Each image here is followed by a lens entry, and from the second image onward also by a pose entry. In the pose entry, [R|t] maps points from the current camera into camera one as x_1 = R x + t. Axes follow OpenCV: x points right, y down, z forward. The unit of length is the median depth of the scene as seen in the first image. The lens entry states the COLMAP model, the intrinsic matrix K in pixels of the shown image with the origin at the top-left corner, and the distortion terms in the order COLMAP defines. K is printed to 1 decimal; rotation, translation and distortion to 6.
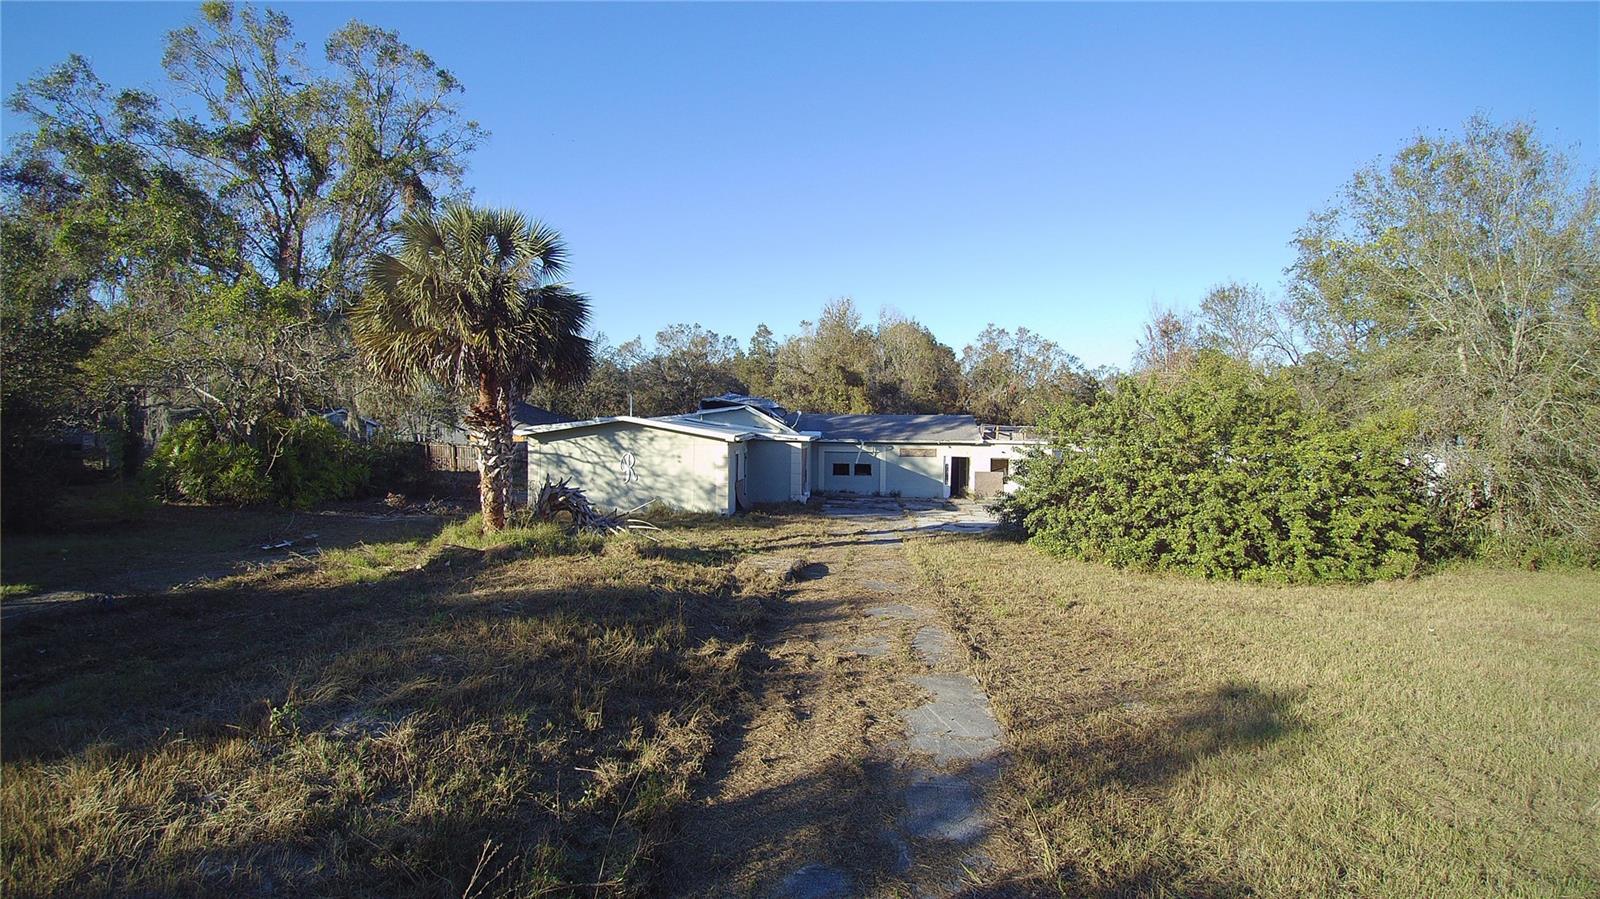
lens RADIAL K [[725.2, 0, 796.8], [0, 725.2, 453.6], [0, 0, 1]] dist [-0.048421, -0.007217]
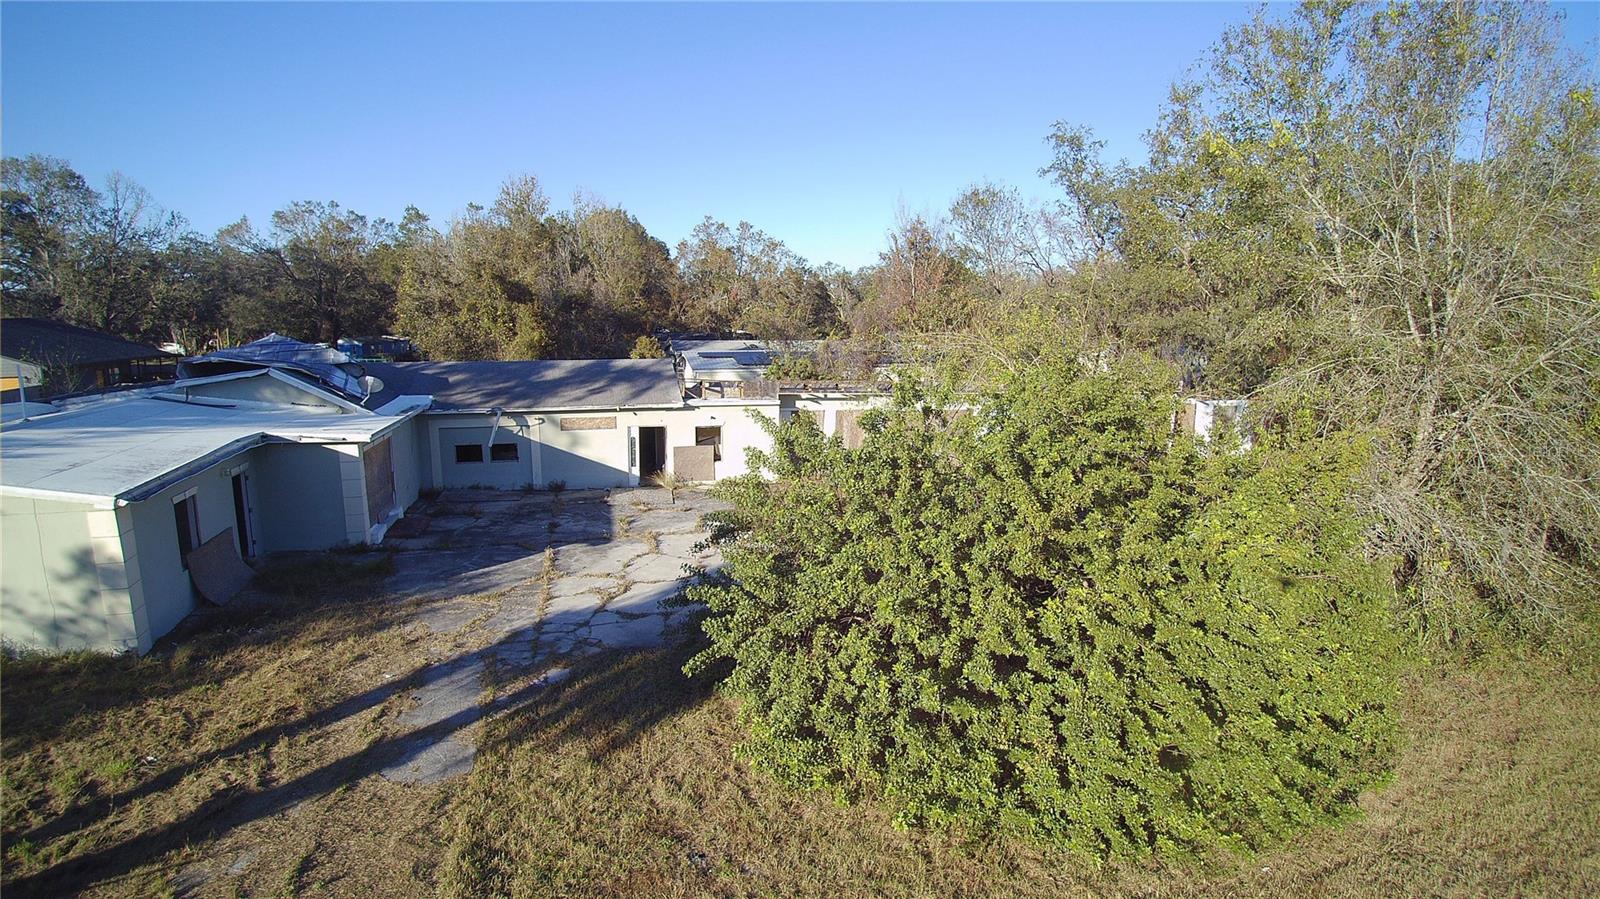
lens RADIAL K [[725.2, 0, 800.7], [0, 725.2, 447.1], [0, 0, 1]] dist [-0.048421, -0.007217]
pose [[0.932825, -0.067778, 0.353897, 0.162795], [0.015661, 0.988848, 0.148104, -0.109168], [-0.359988, -0.132613, 0.923484, 0.447319]]
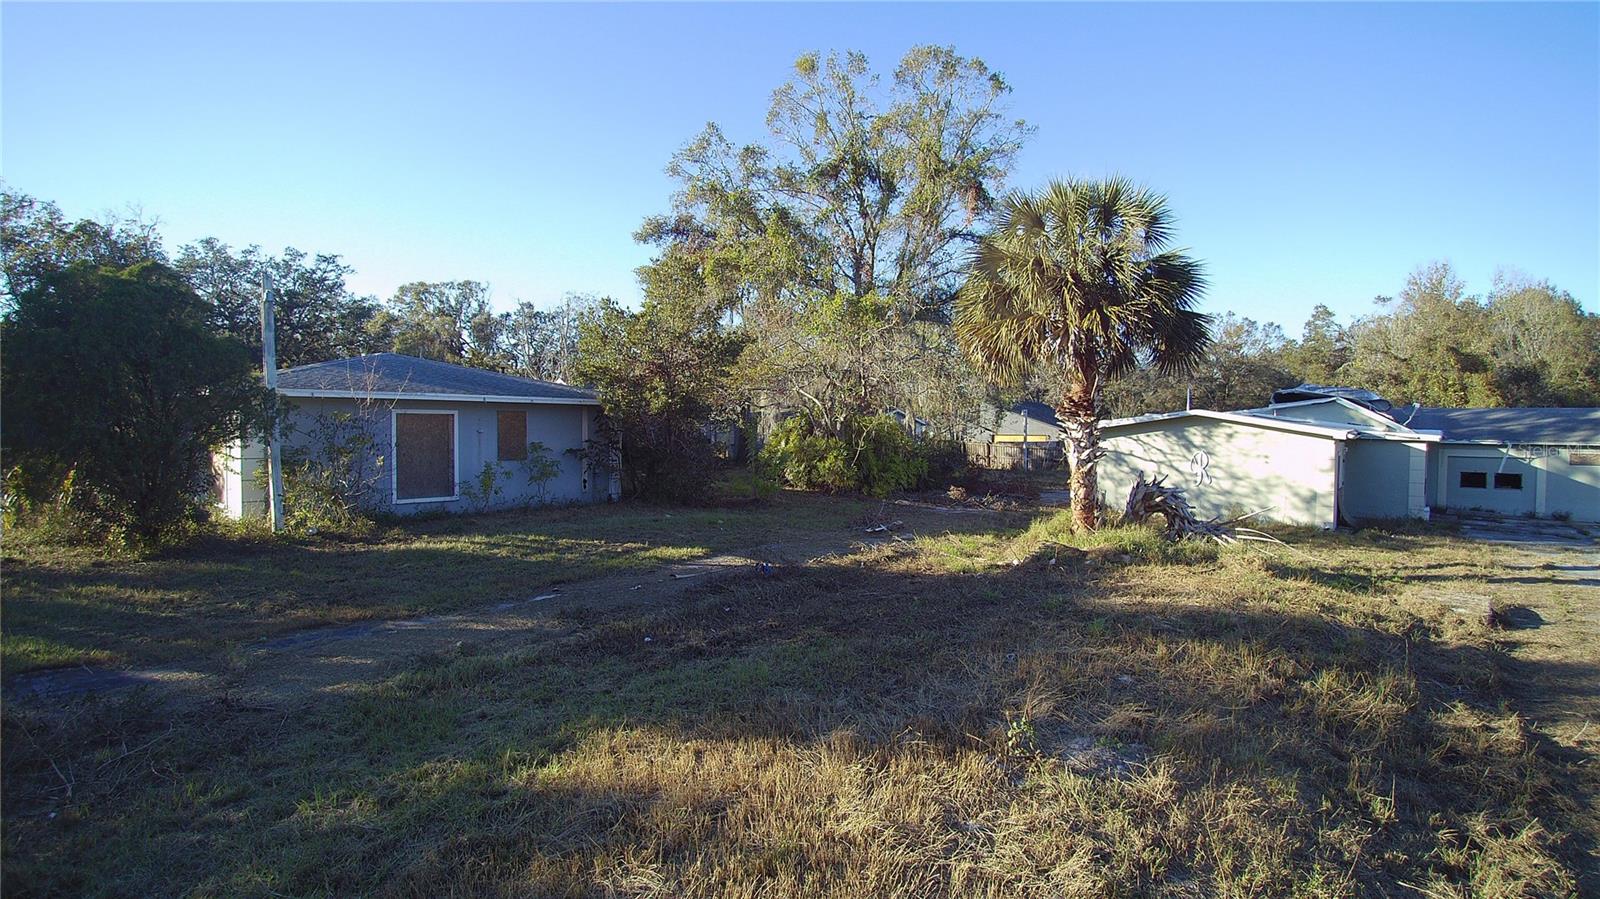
lens RADIAL K [[725.2, 0, 830.6], [0, 725.2, 453.7], [0, 0, 1]] dist [-0.048421, -0.007217]
pose [[0.811165, 0.016899, -0.584573, -0.091290], [-0.019241, 0.999812, 0.002204, 0.008405], [0.584501, 0.009461, 0.811338, 0.033864]]
